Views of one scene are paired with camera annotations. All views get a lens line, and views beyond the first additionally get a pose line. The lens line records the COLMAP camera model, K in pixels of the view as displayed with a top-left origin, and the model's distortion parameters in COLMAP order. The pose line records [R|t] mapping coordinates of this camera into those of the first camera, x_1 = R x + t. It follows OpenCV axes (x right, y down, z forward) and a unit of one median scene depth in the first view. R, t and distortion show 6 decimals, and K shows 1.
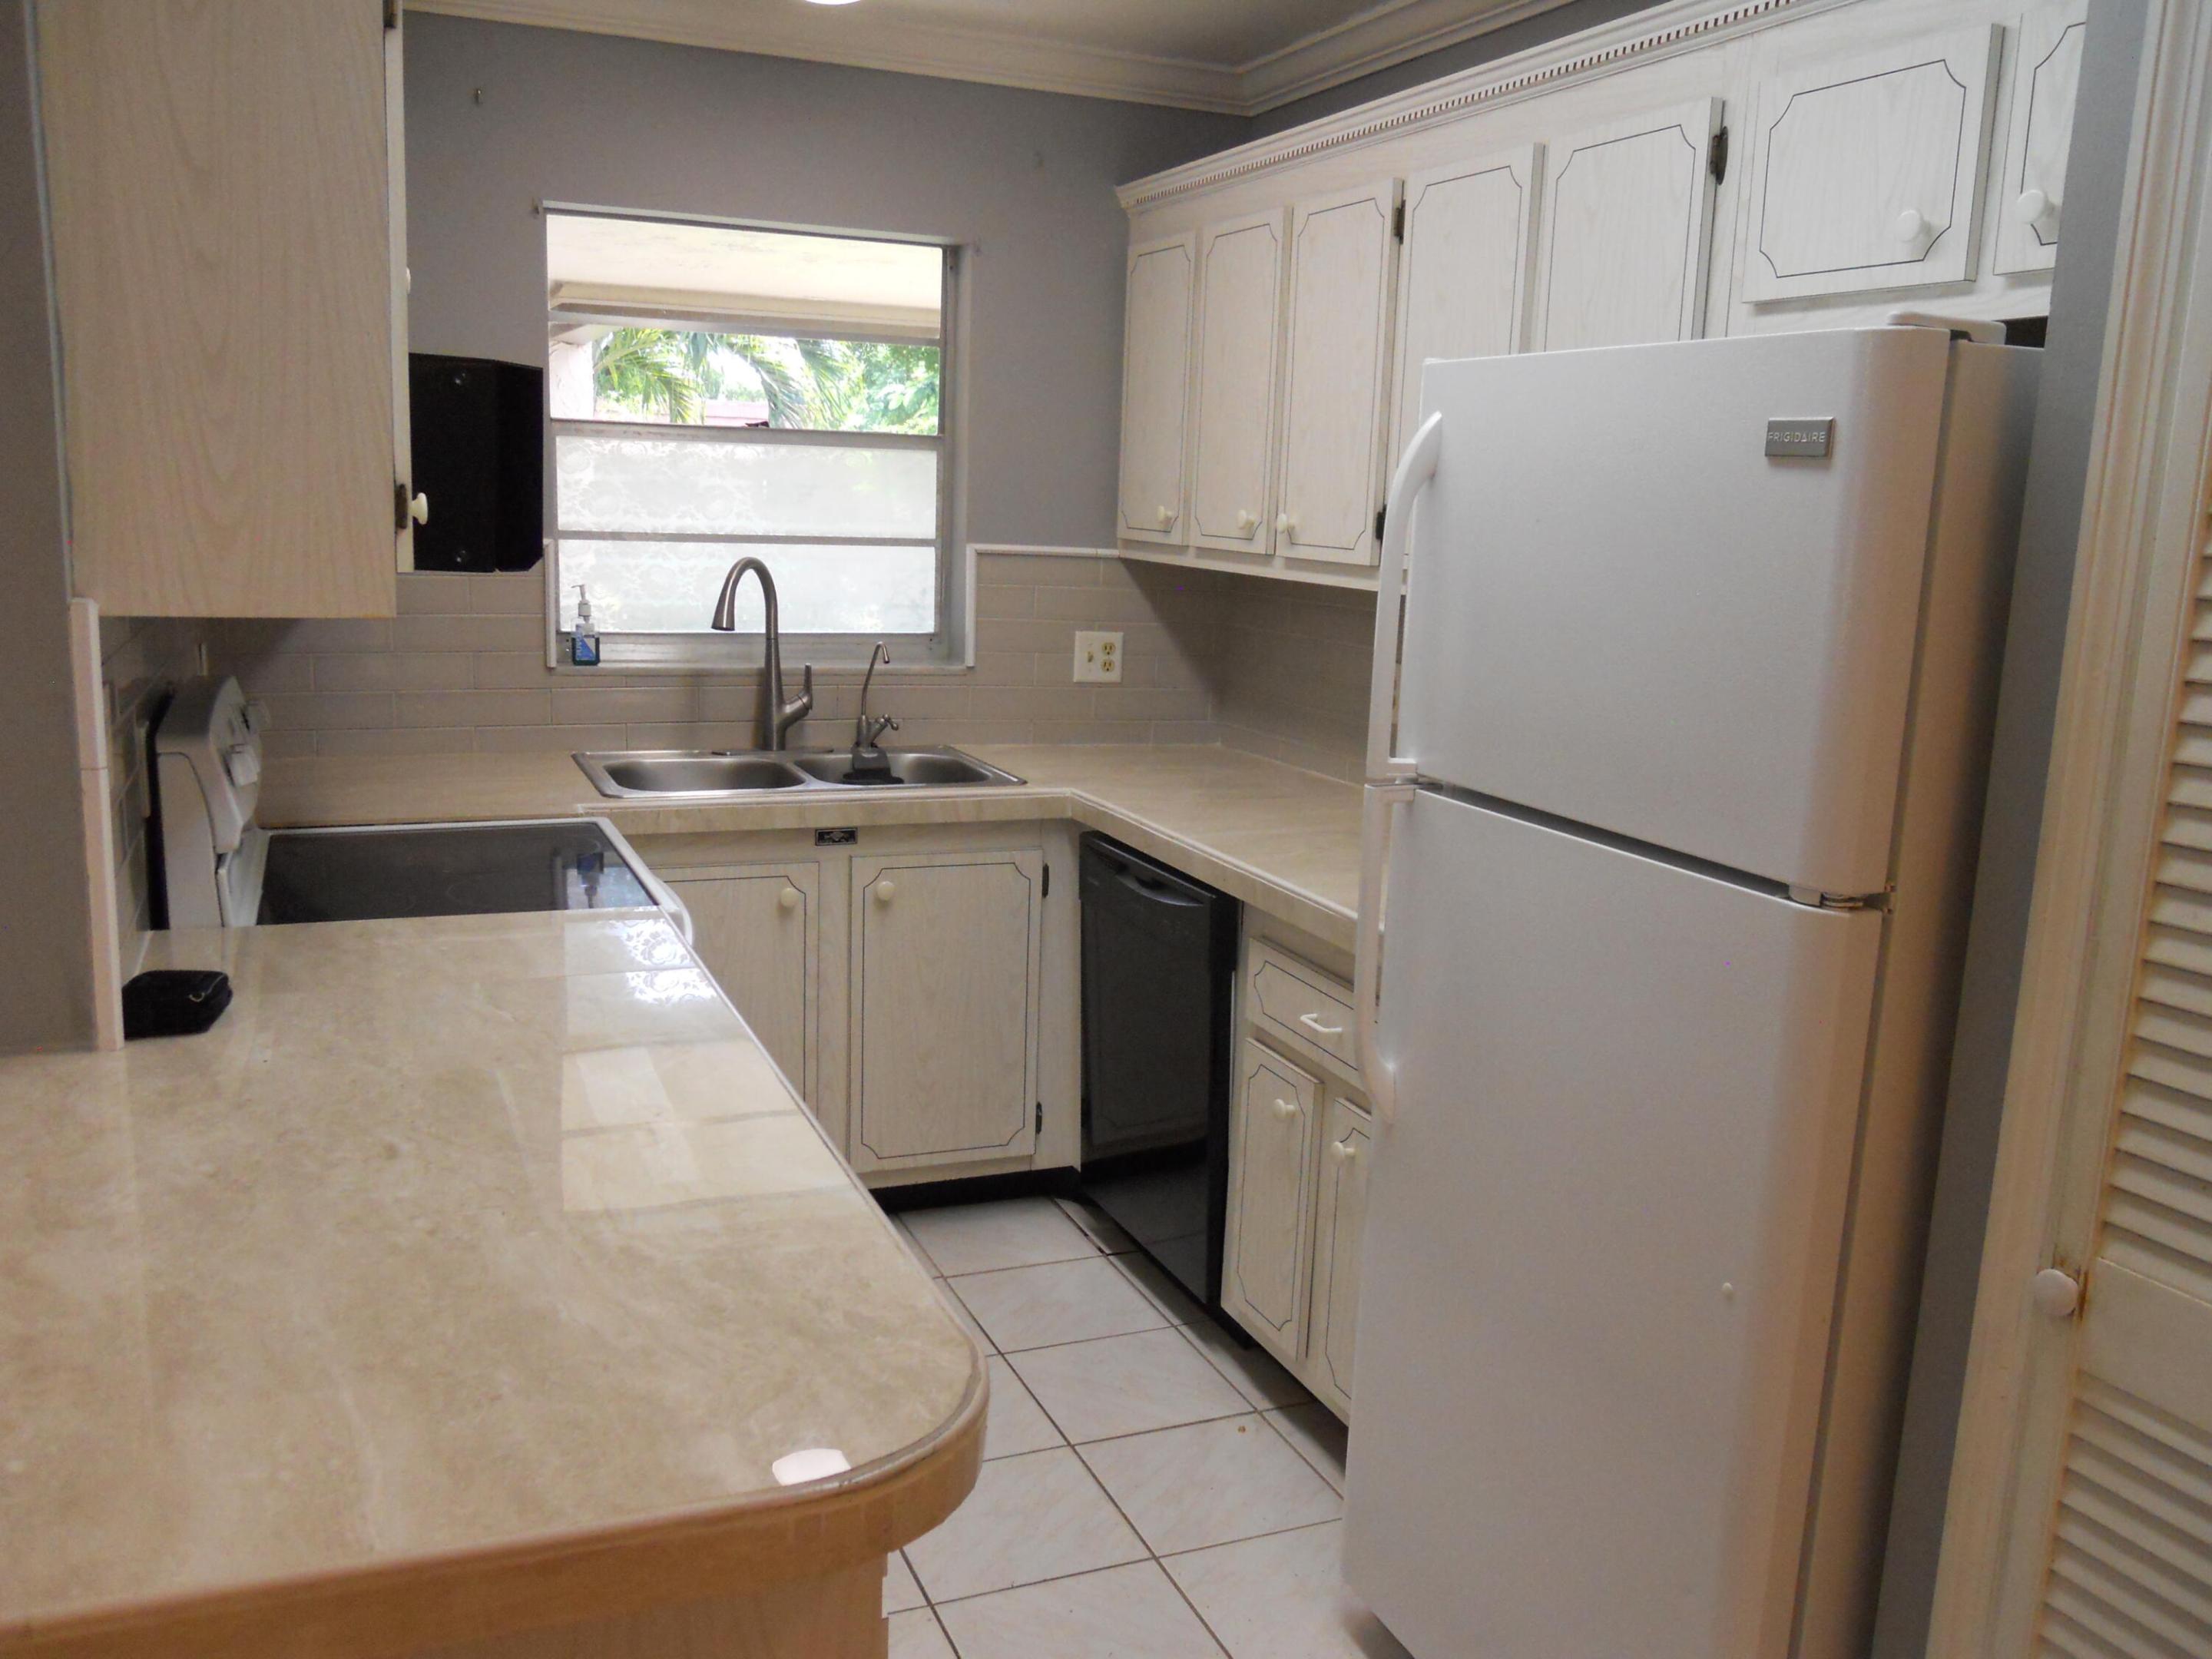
lens RADIAL K [[1837.3, 0, 1107.6], [0, 1837.3, 867.4], [0, 0, 1]] dist [-0.027937, -0.000253]
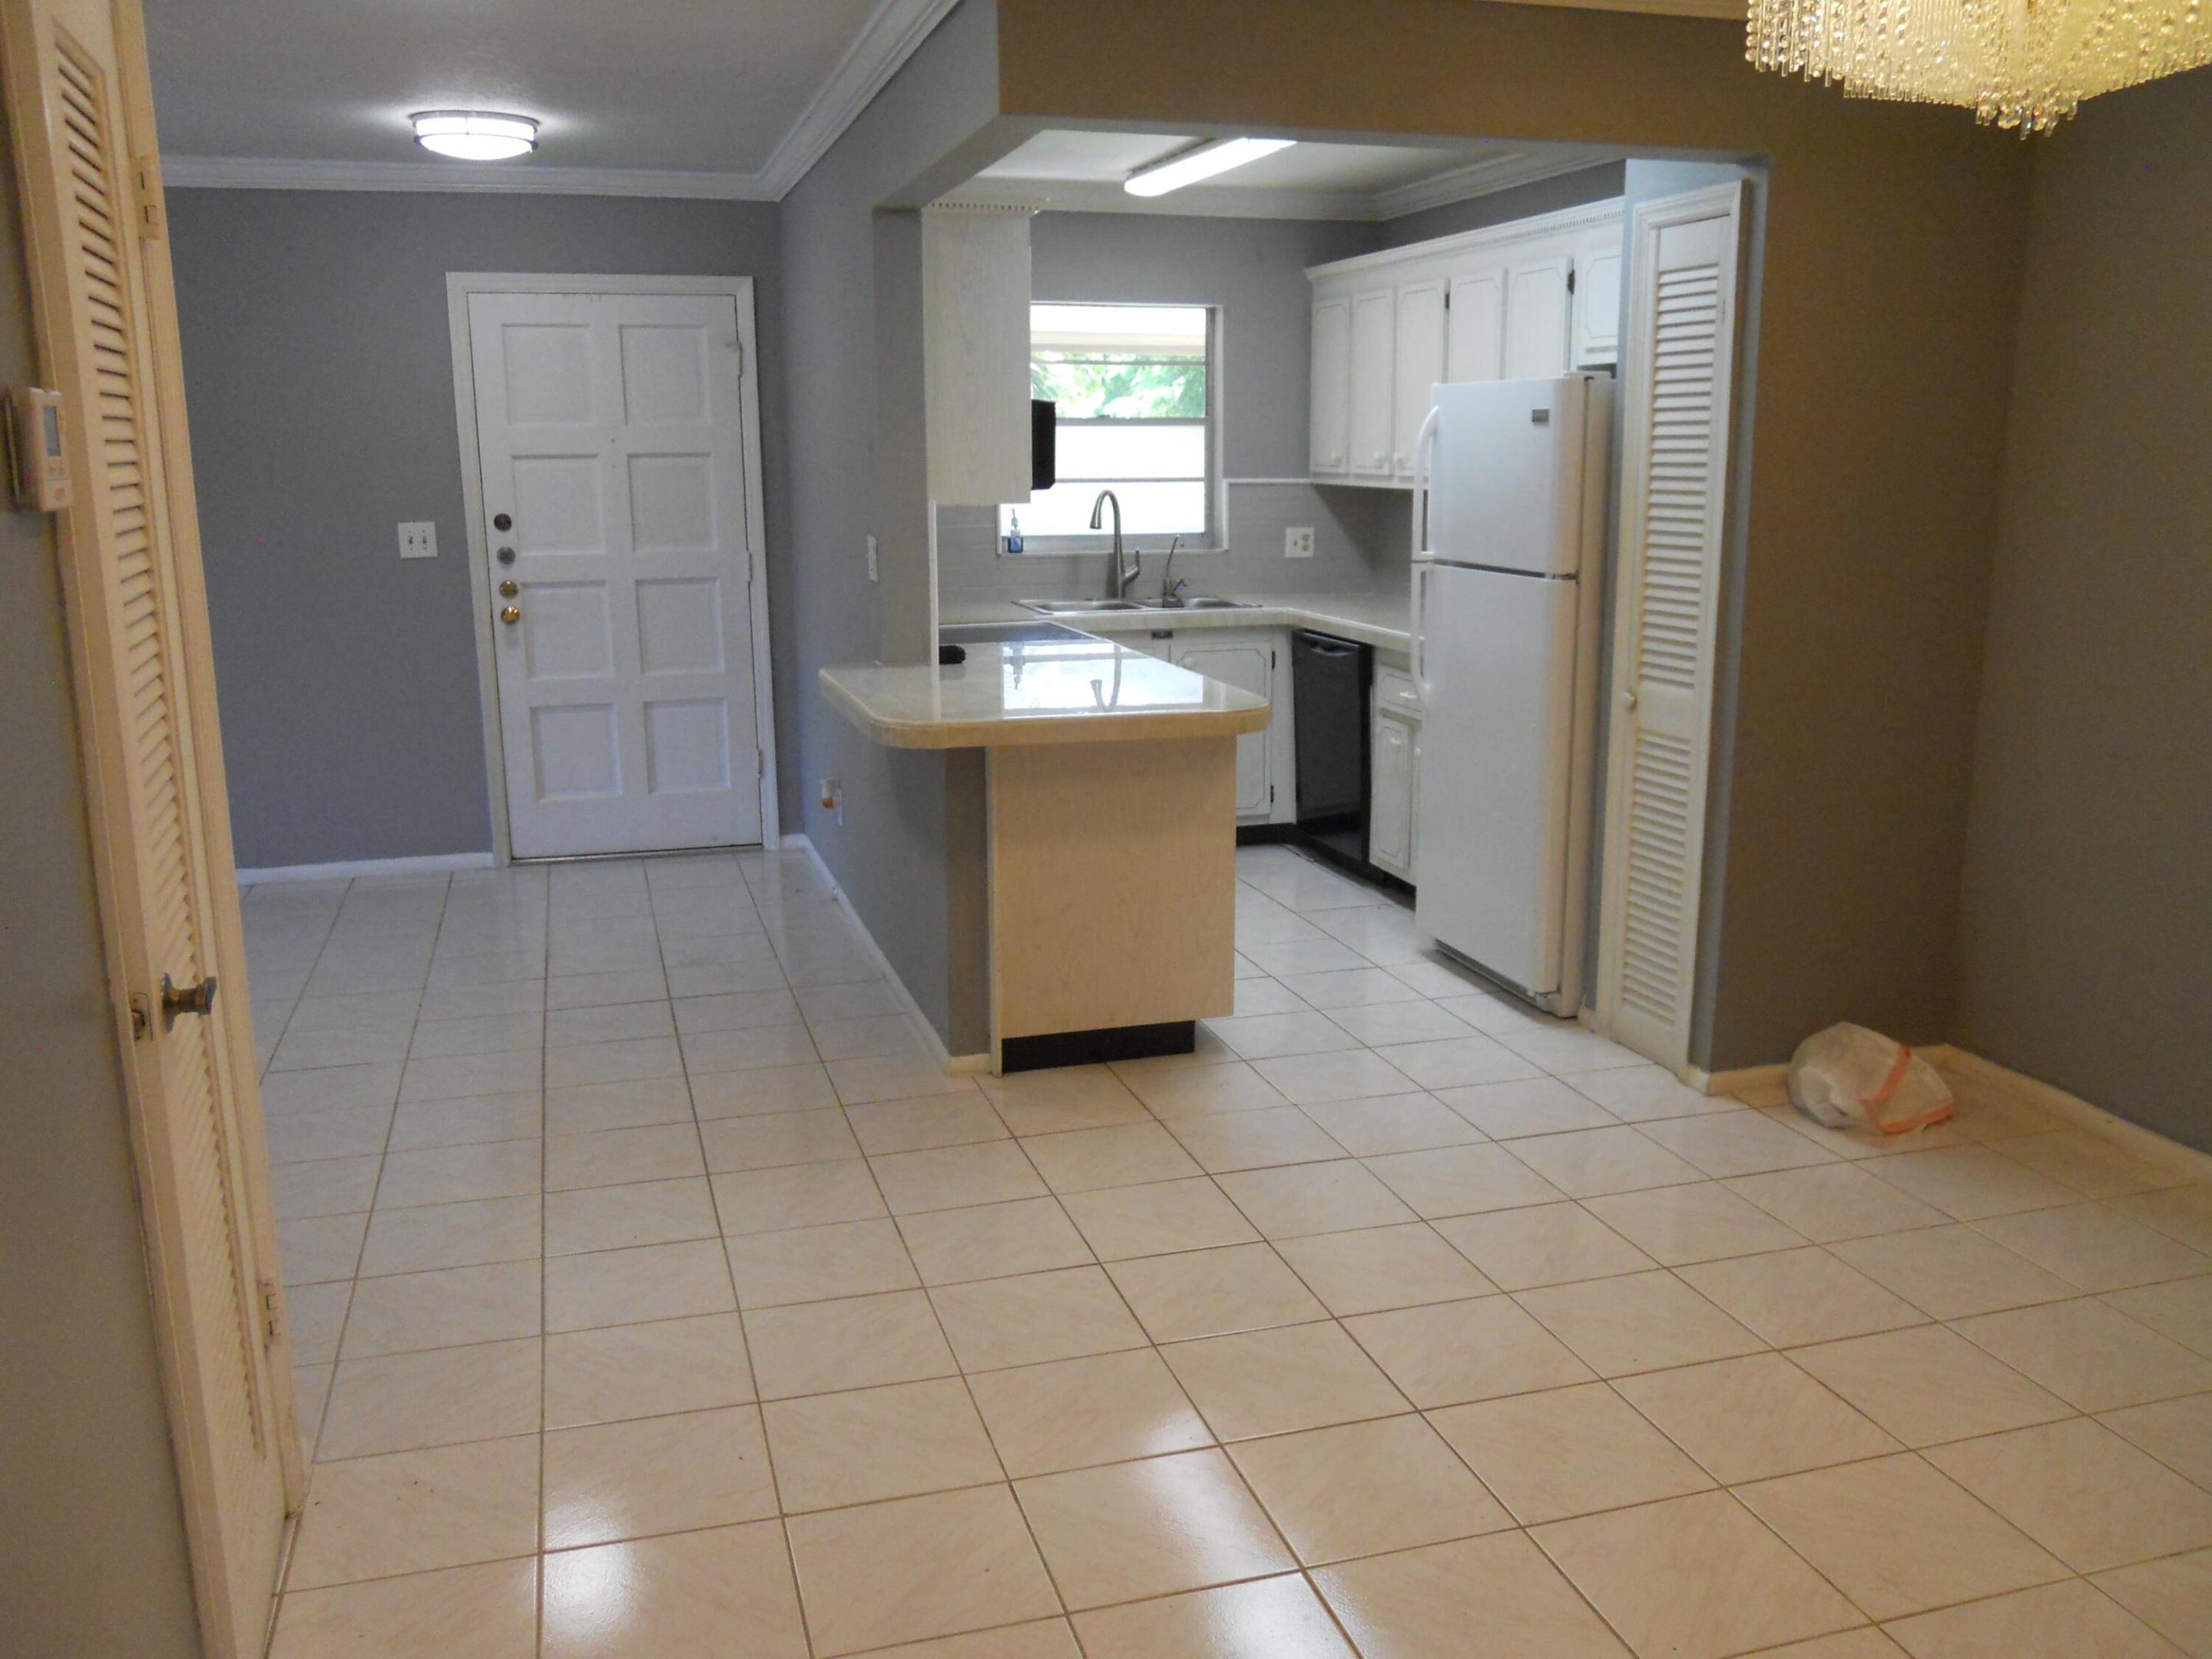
lens RADIAL K [[1837.3, 0, 1107.6], [0, 1837.3, 867.4], [0, 0, 1]] dist [-0.027937, -0.000253]
pose [[0.993282, -0.019940, -0.113985, 0.006788], [0.022355, 0.999551, 0.019953, 0.175642], [0.113536, -0.022367, 0.993282, -0.850262]]
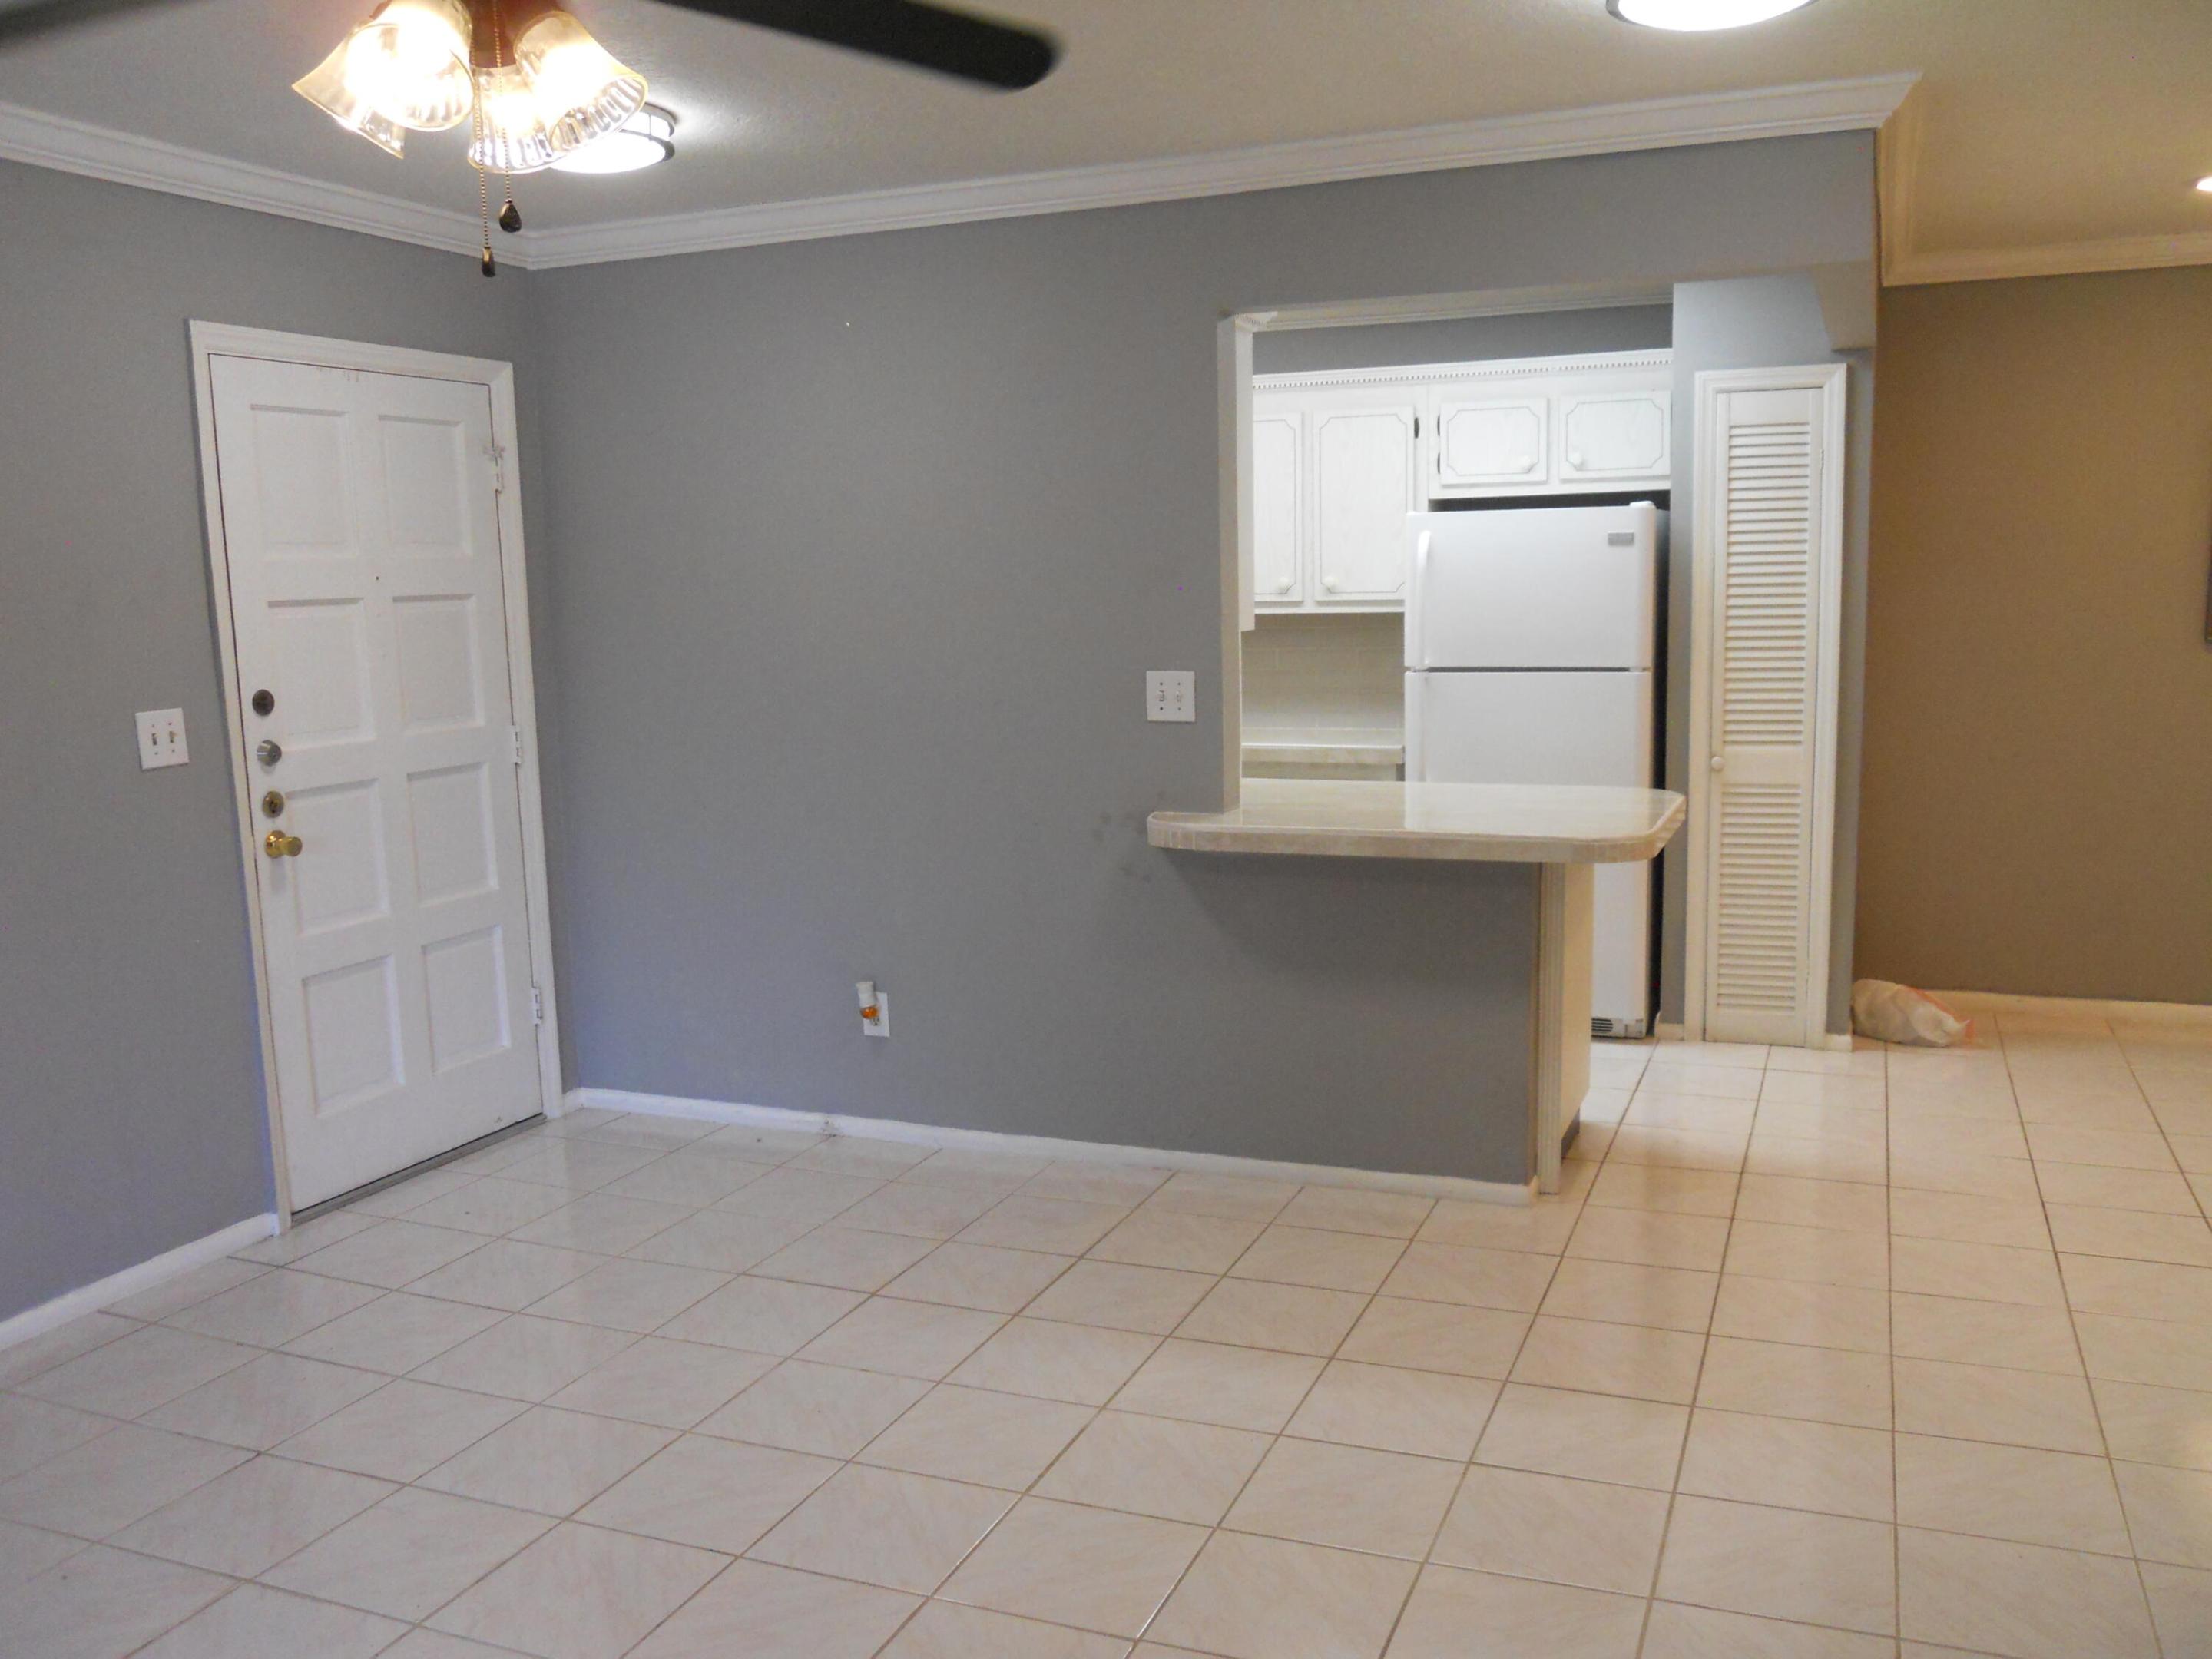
lens RADIAL K [[1837.3, 0, 1107.6], [0, 1837.3, 867.4], [0, 0, 1]] dist [-0.027937, -0.000253]
pose [[0.704214, -0.166350, 0.690225, -1.214579], [0.192984, 0.980411, 0.039391, 0.023020], [-0.683257, 0.105463, 0.722522, -0.335608]]
